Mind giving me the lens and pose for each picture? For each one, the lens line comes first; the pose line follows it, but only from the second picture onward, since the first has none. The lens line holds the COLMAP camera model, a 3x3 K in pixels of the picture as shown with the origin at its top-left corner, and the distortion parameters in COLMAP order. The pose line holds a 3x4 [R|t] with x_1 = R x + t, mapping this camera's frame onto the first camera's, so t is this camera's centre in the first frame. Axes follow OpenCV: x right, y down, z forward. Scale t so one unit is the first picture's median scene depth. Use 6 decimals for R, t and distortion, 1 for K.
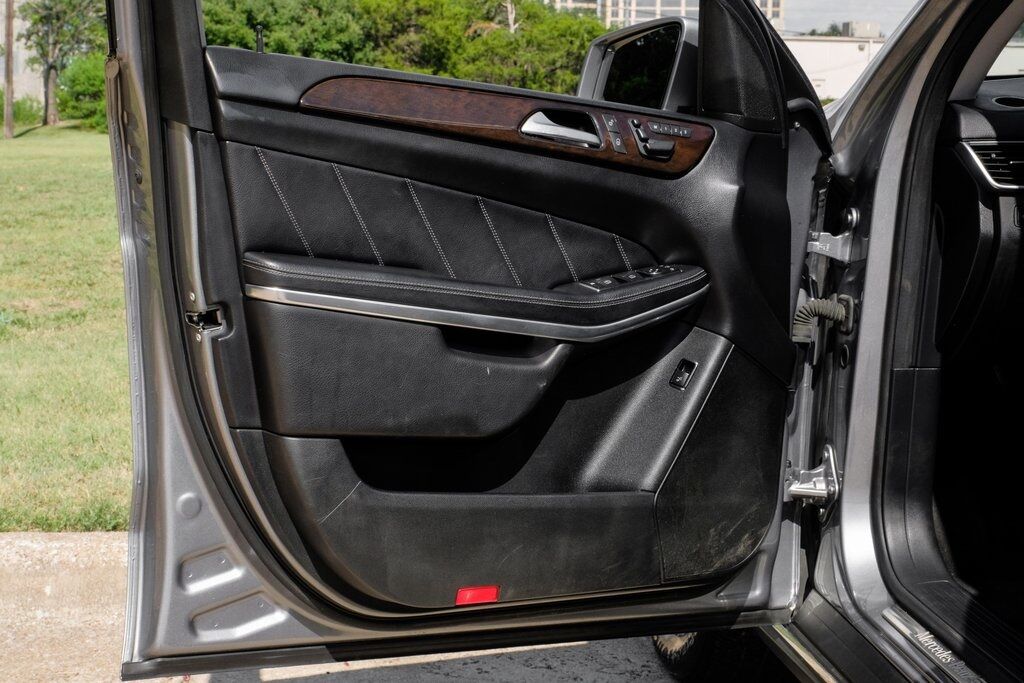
lens RADIAL K [[1575.4, 0, 510.1], [0, 1575.4, 341.9], [0, 0, 1]] dist [-0.010302, 0.000000]
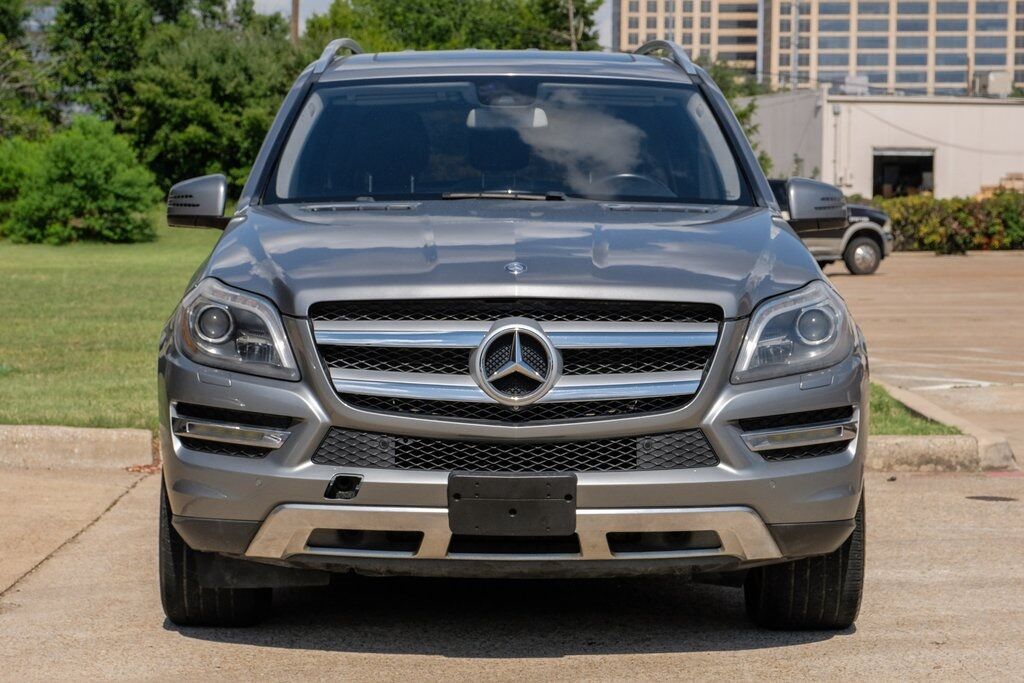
lens RADIAL K [[2539.6, 0, 506.5], [0, 2539.6, 347.3], [0, 0, 1]] dist [-0.001663, 0.000000]
pose [[0.998676, -0.002530, -0.051384, 0.031952], [-0.002206, 0.995766, -0.091899, 0.024519], [0.051399, 0.091891, 0.994442, -0.167314]]
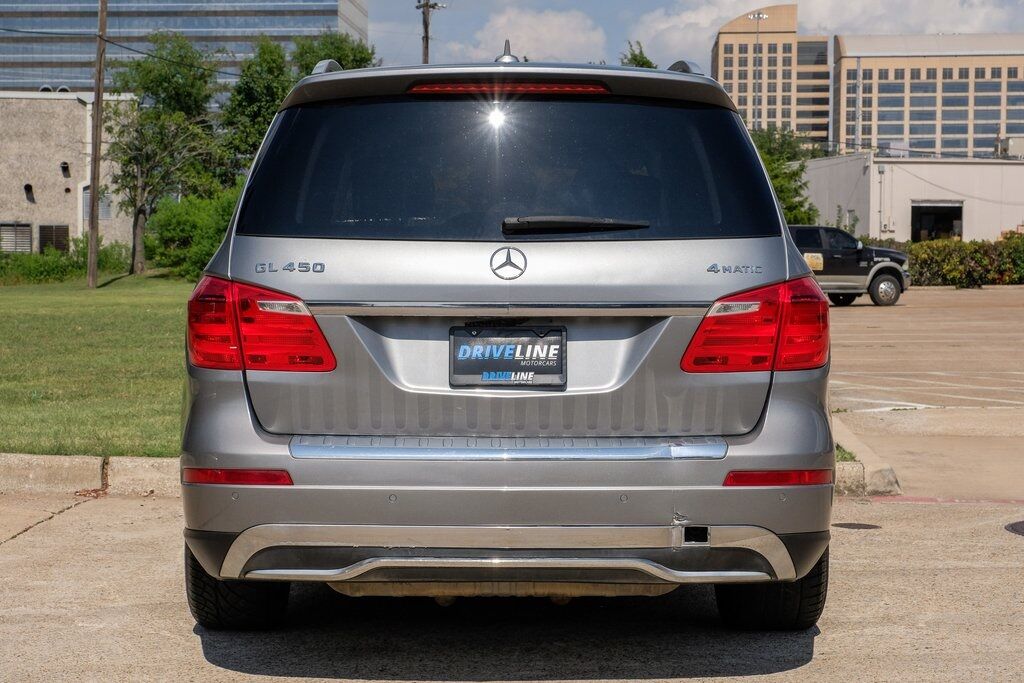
lens RADIAL K [[2033.3, 0, 515.0], [0, 2033.3, 340.2], [0, 0, 1]] dist [-0.025244, 0.000000]
pose [[0.993948, -0.005389, -0.109721, 0.052589], [-0.005932, 0.994706, -0.102590, 0.019446], [0.109693, 0.102620, 0.988654, -0.133242]]
